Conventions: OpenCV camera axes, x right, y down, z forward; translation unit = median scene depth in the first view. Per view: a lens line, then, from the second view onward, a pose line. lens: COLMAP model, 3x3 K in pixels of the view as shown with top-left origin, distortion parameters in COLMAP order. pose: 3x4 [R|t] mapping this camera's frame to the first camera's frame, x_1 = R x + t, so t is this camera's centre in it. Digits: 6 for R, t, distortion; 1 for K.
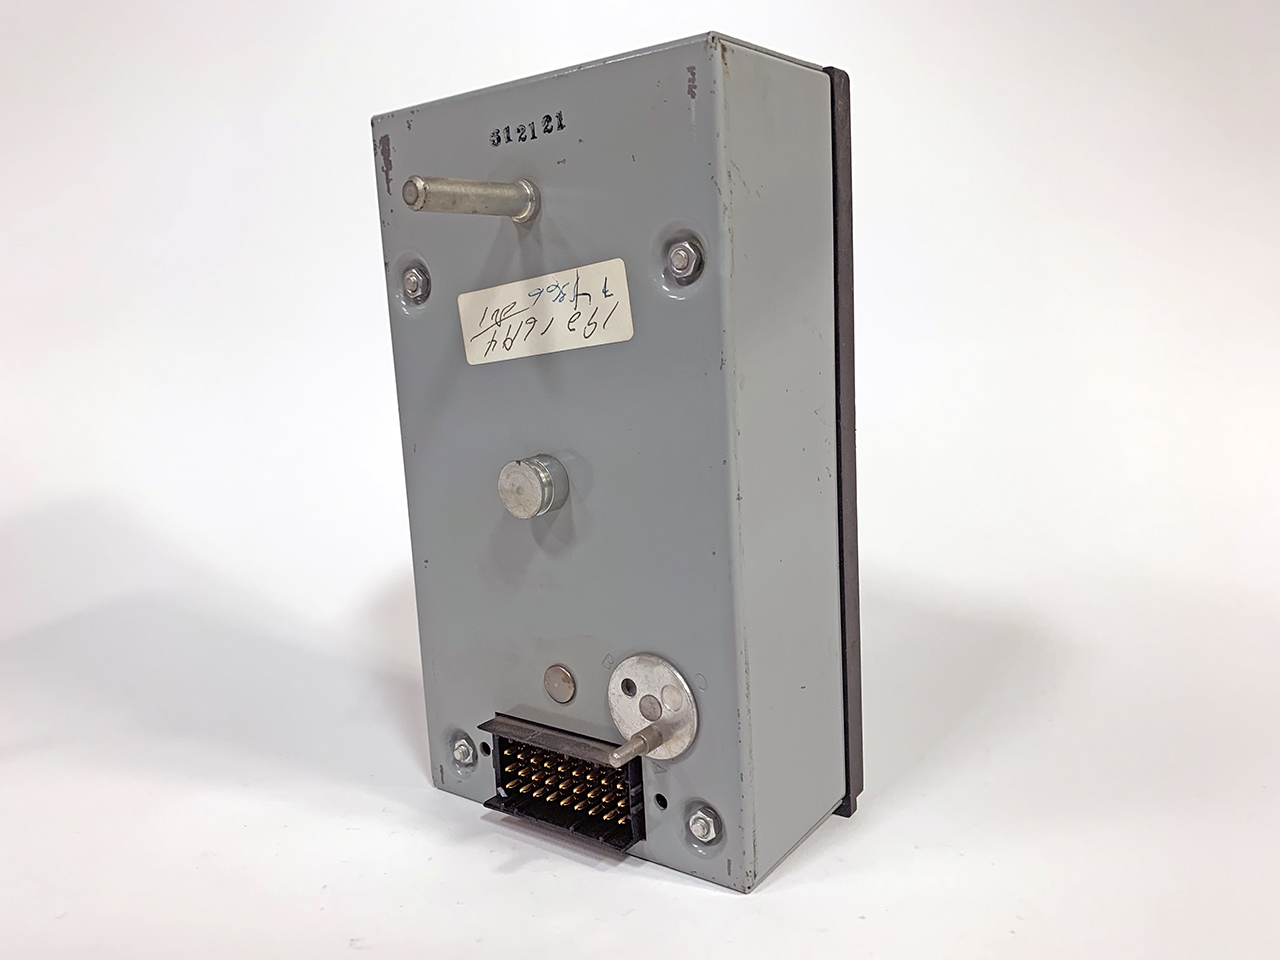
lens RADIAL K [[998.2, 0, 638.1], [0, 998.2, 460.6], [0, 0, 1]] dist [0.016697, -0.024043]
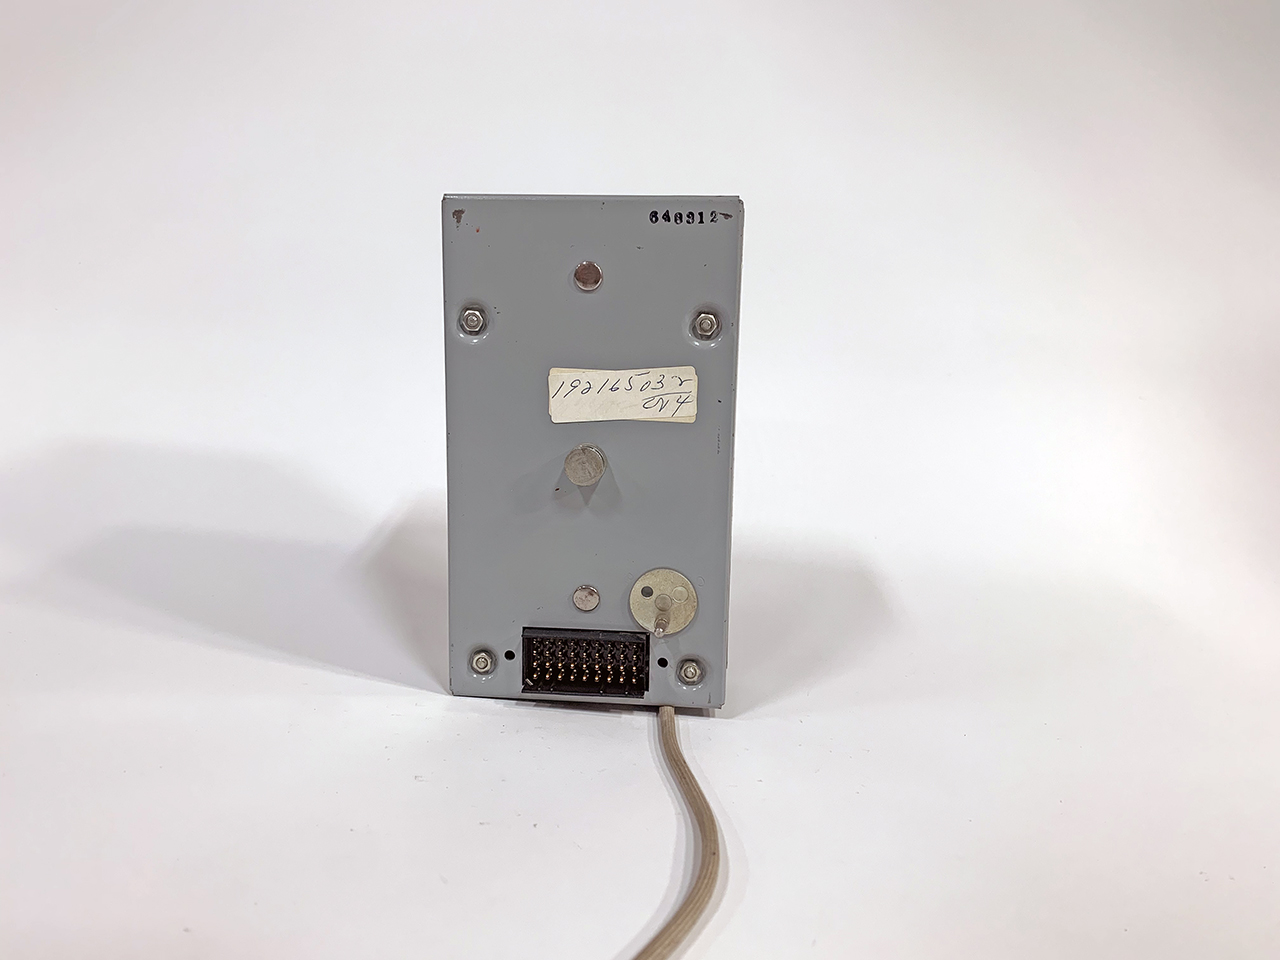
lens RADIAL K [[998.2, 0, 628.0], [0, 998.2, 484.2], [0, 0, 1]] dist [0.016697, -0.024043]
pose [[0.848820, -0.030420, 0.527807, -0.834376], [0.018211, 0.999433, 0.028314, 0.013835], [-0.528369, -0.014422, 0.848892, -0.299777]]
